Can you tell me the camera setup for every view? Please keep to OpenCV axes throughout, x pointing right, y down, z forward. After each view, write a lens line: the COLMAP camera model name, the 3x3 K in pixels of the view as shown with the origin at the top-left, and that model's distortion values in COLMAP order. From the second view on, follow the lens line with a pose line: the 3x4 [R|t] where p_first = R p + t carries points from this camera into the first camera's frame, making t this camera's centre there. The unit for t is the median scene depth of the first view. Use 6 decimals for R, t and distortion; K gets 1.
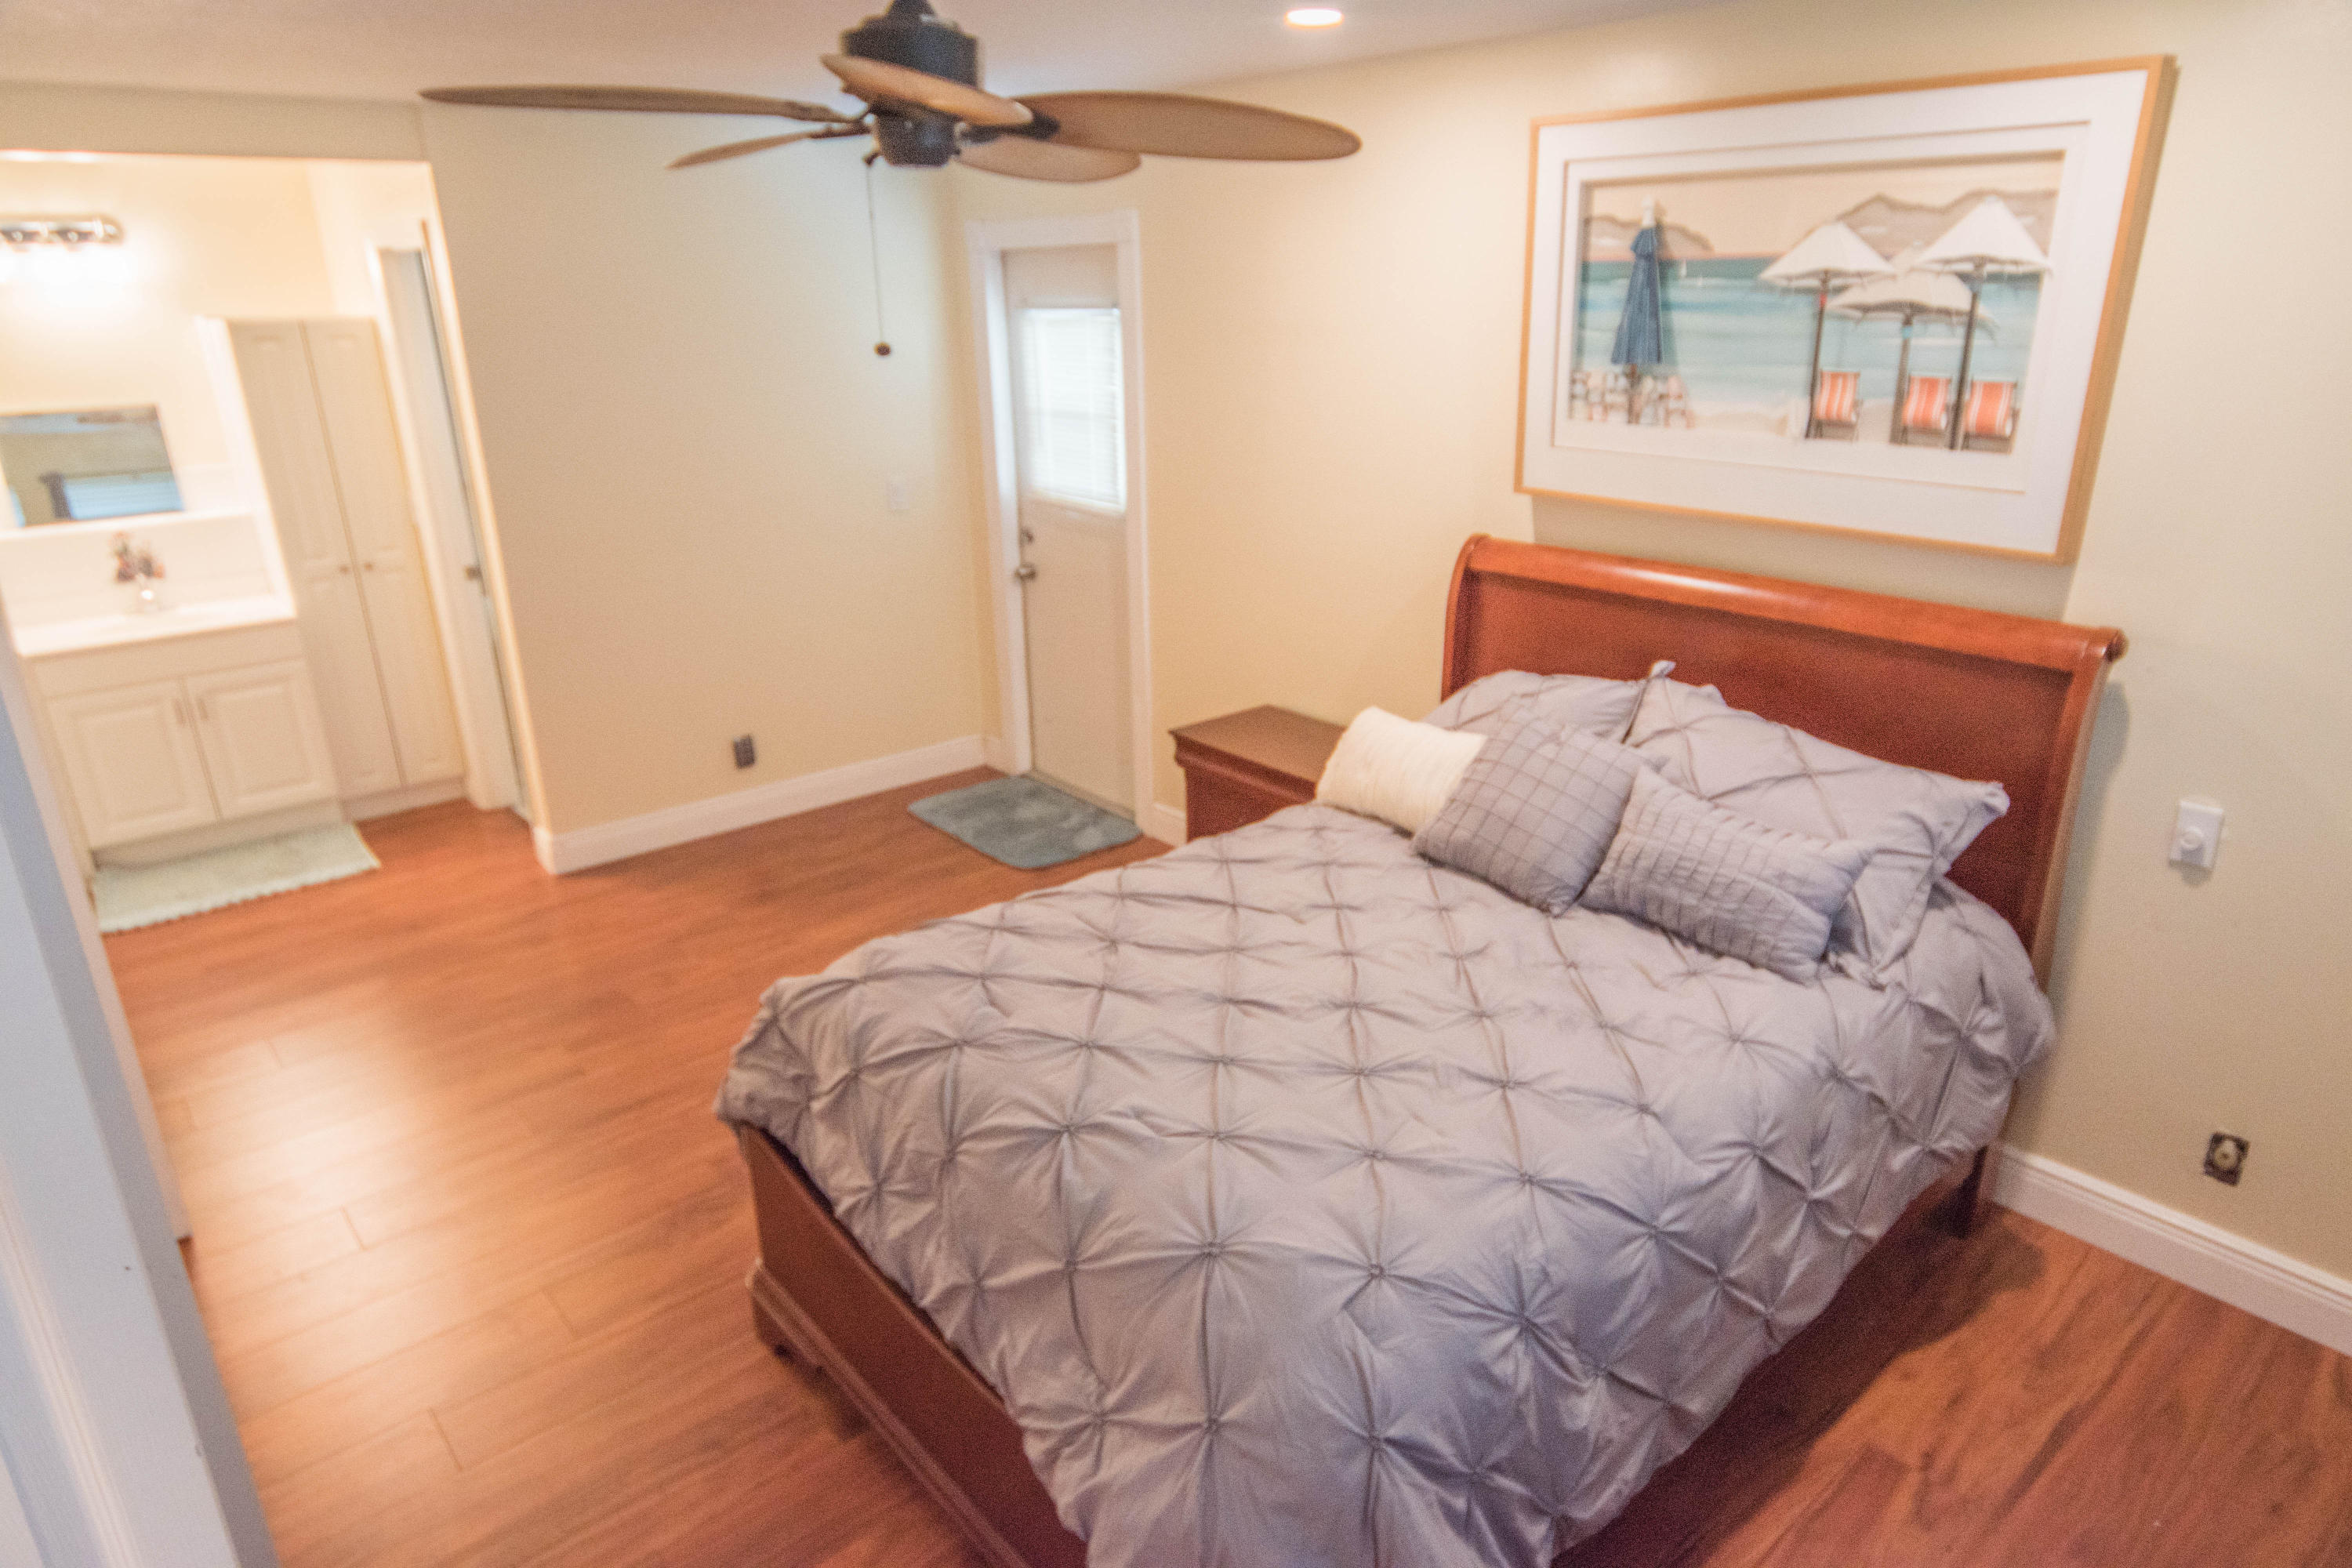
lens RADIAL K [[1422.0, 0, 1176.0], [0, 1422.0, 784.0], [0, 0, 1]] dist [-0.022268, -0.000223]
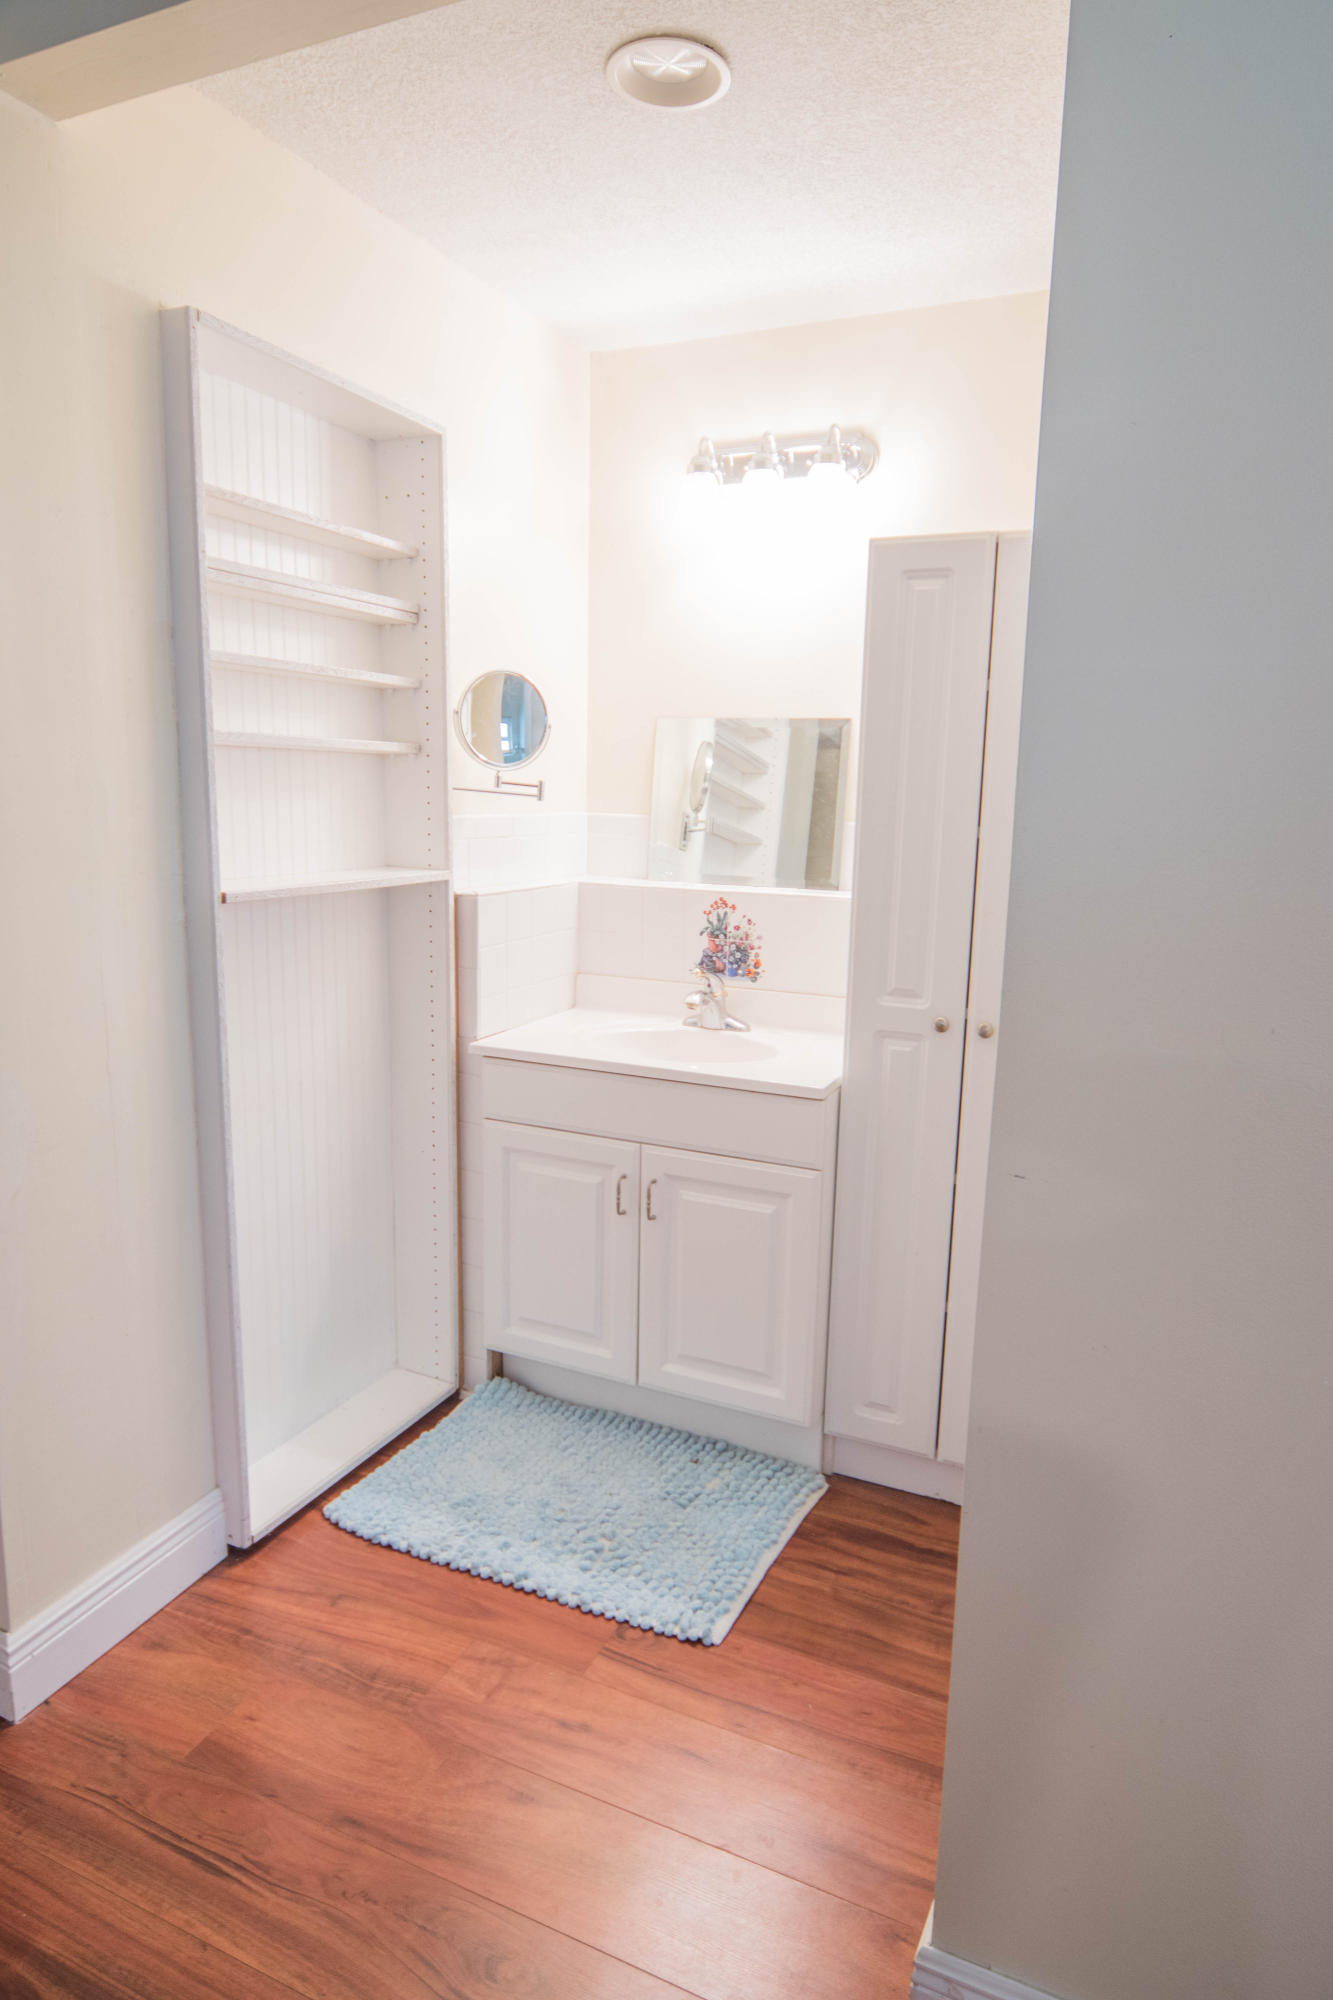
lens RADIAL K [[1265.0, 0, 666.5], [0, 1265.0, 1000.0], [0, 0, 1]] dist [0.002261, 0.000061]
pose [[0.454734, 0.190160, -0.870090, -0.244421], [-0.334096, 0.942020, 0.031273, -0.145491], [0.825589, 0.276473, 0.491900, 0.703451]]
